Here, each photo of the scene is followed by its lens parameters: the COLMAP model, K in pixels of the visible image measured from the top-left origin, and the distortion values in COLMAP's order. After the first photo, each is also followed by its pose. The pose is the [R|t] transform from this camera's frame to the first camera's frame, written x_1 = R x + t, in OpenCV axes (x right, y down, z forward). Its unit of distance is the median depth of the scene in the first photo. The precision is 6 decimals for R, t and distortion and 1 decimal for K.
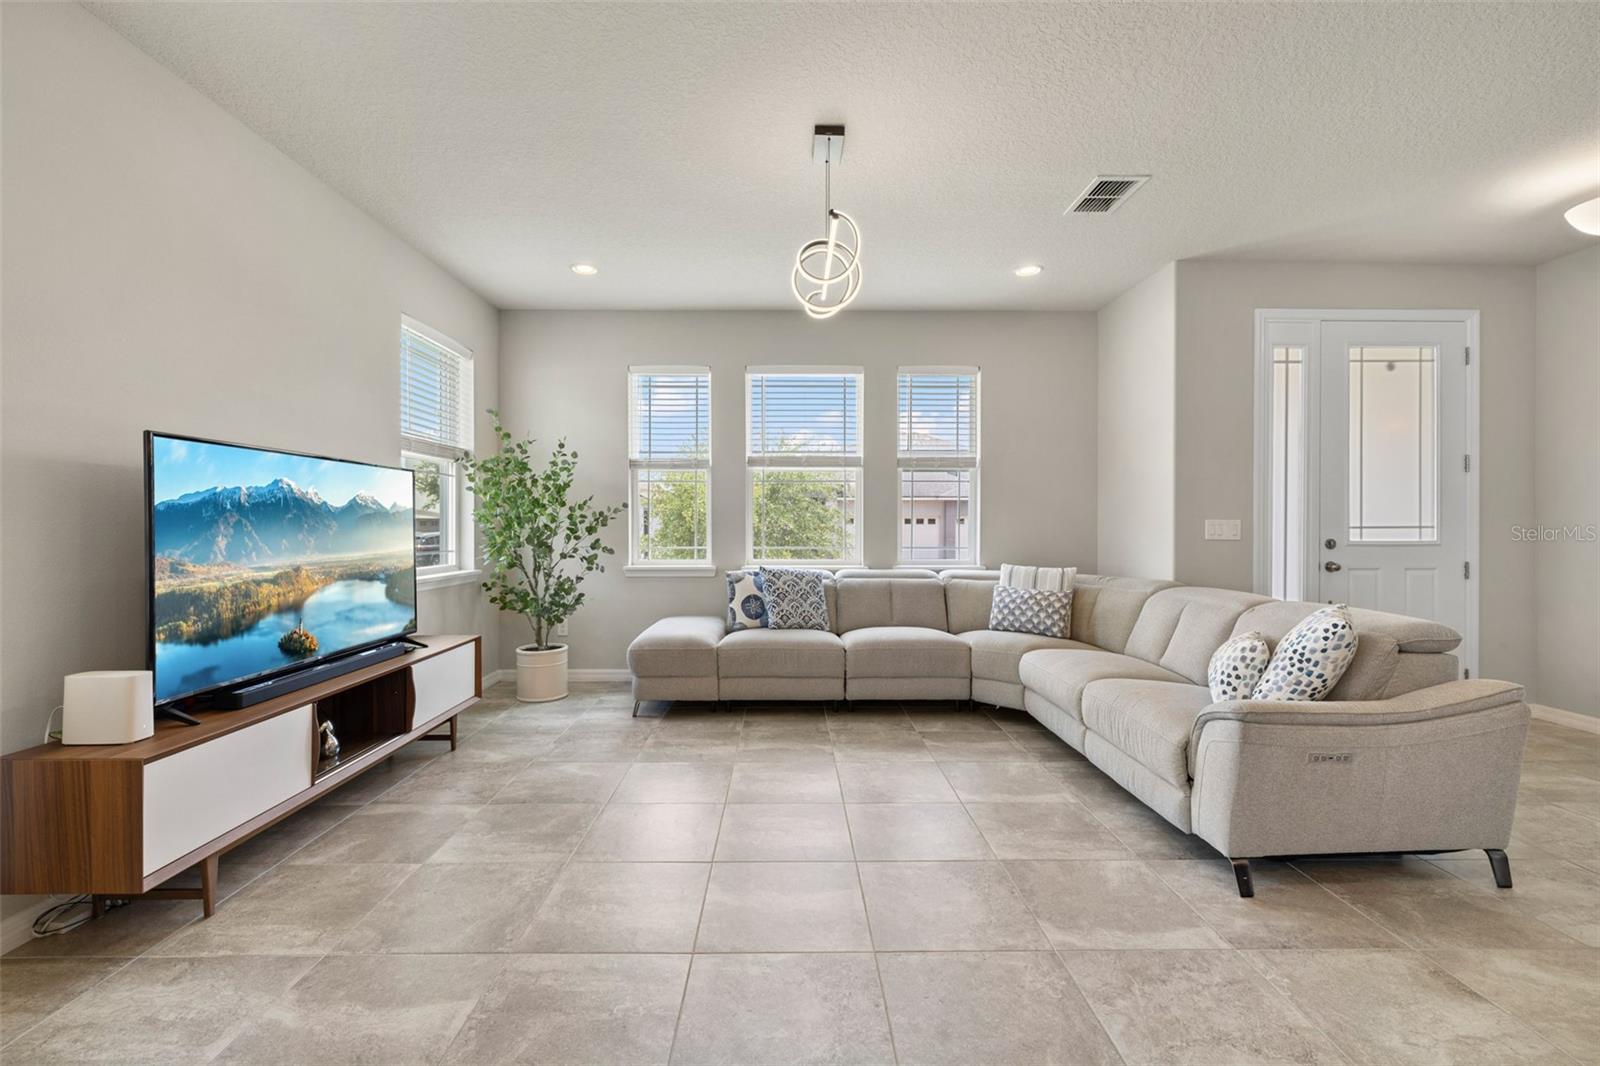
lens RADIAL K [[694.4, 0, 800.3], [0, 694.4, 521.1], [0, 0, 1]] dist [-0.002344, 0.002839]
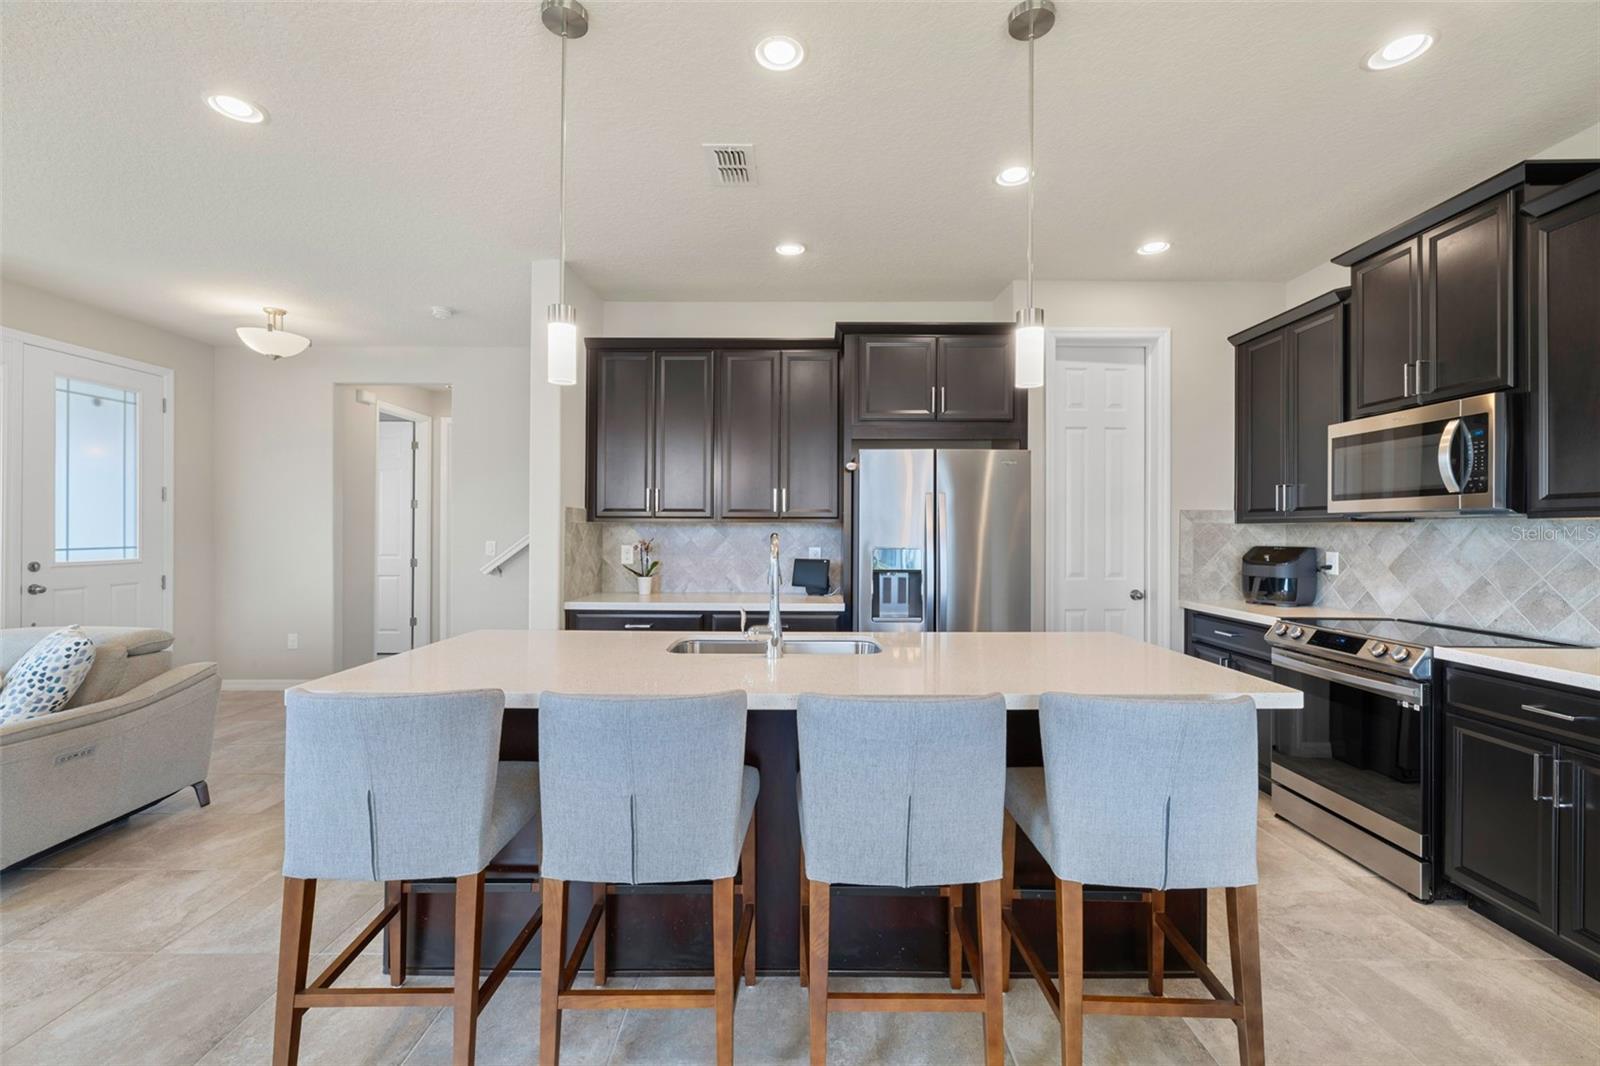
lens RADIAL K [[671.4, 0, 801.5], [0, 671.4, 526.5], [0, 0, 1]] dist [0.000431, -0.000374]
pose [[0.022796, 0.002299, 0.999738, -0.339474], [-0.003938, 0.999990, -0.002209, -0.050764], [-0.999732, -0.003887, 0.022805, -0.254984]]
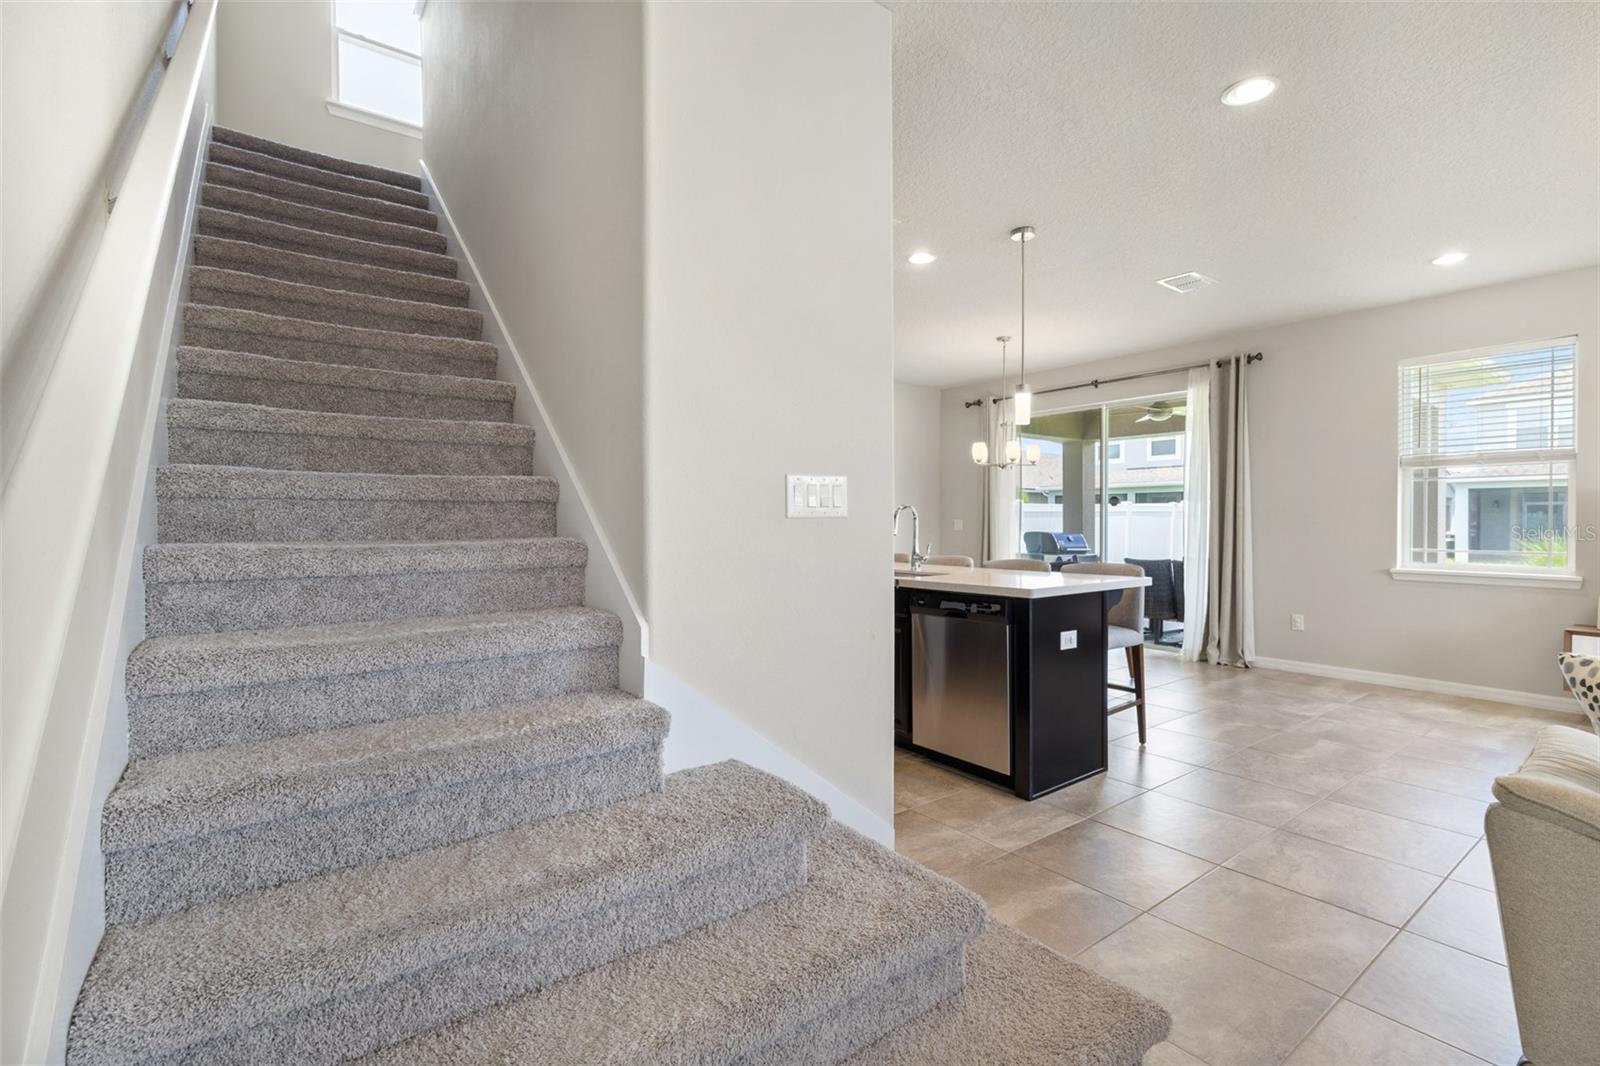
lens RADIAL K [[725.9, 0, 797.9], [0, 725.9, 526.3], [0, 0, 1]] dist [-0.000349, -0.000066]
pose [[-0.811213, -0.001026, -0.584751, 1.874390], [-0.003621, 0.999988, 0.003269, 0.004898], [0.584740, 0.004769, -0.811207, 1.117076]]
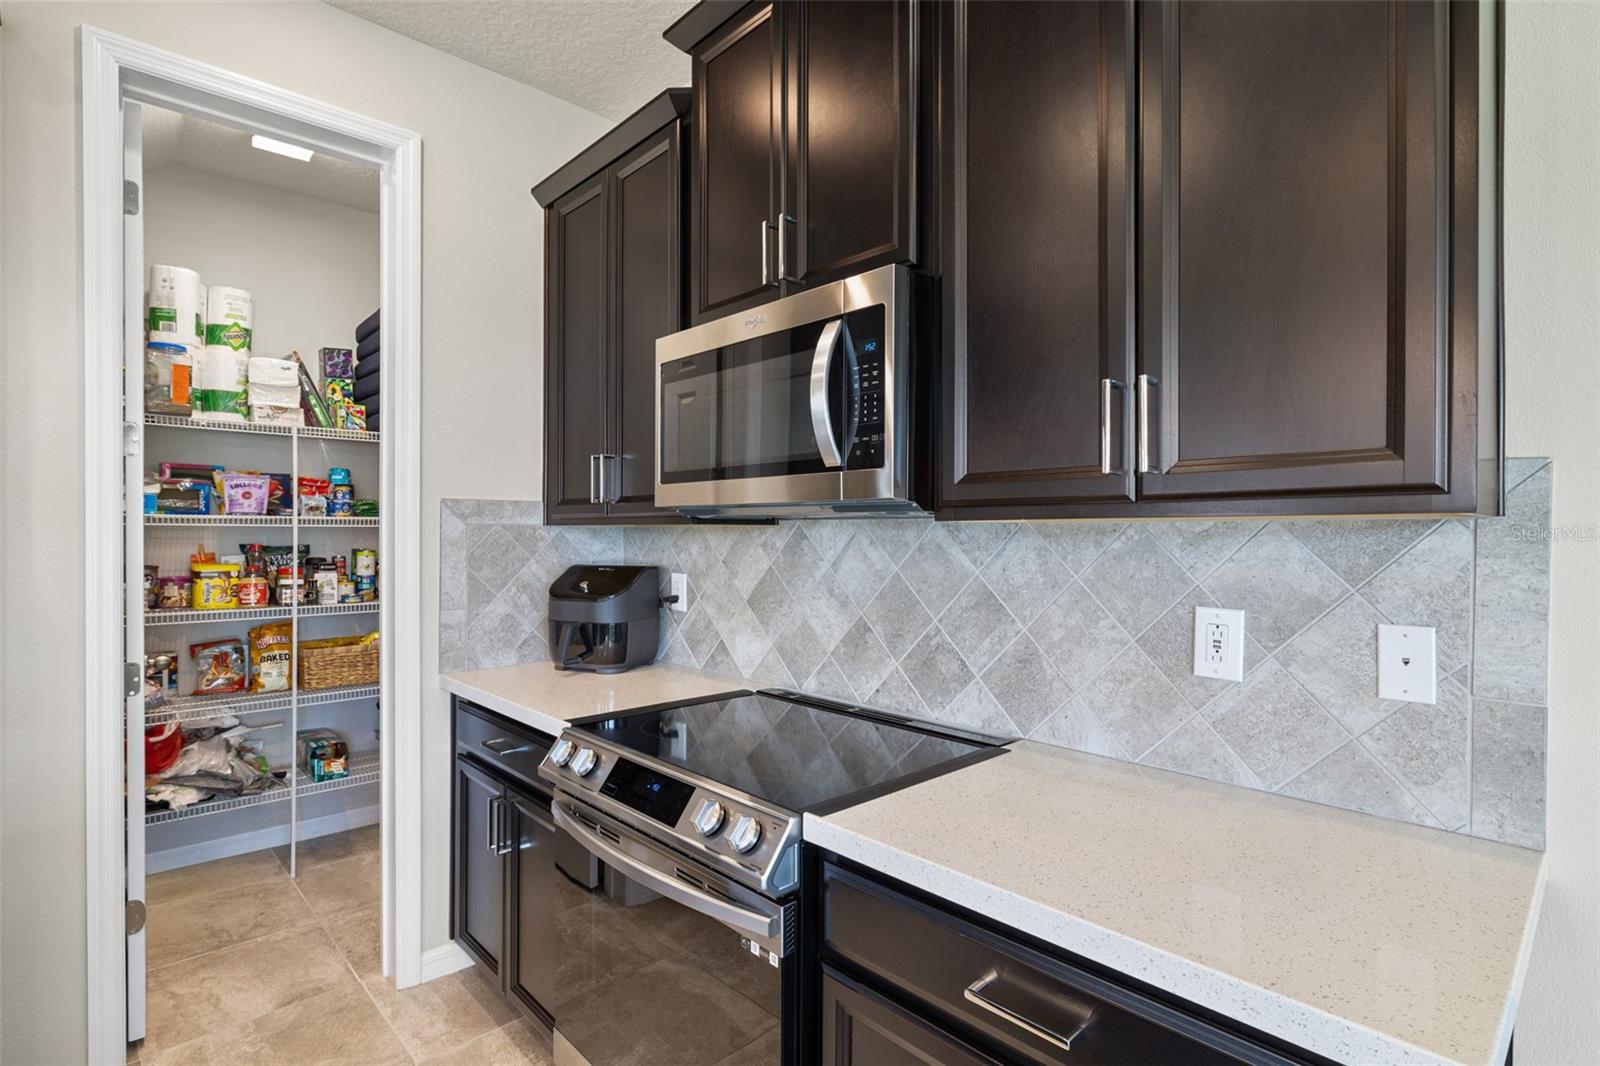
lens RADIAL K [[777.7, 0, 807.1], [0, 777.7, 537.0], [0, 0, 1]] dist [-0.008865, 0.001681]
pose [[-0.675009, -0.010791, 0.737731, 0.308191], [-0.004122, 0.999933, 0.010855, -0.062860], [-0.737798, 0.004286, -0.675008, -0.835042]]
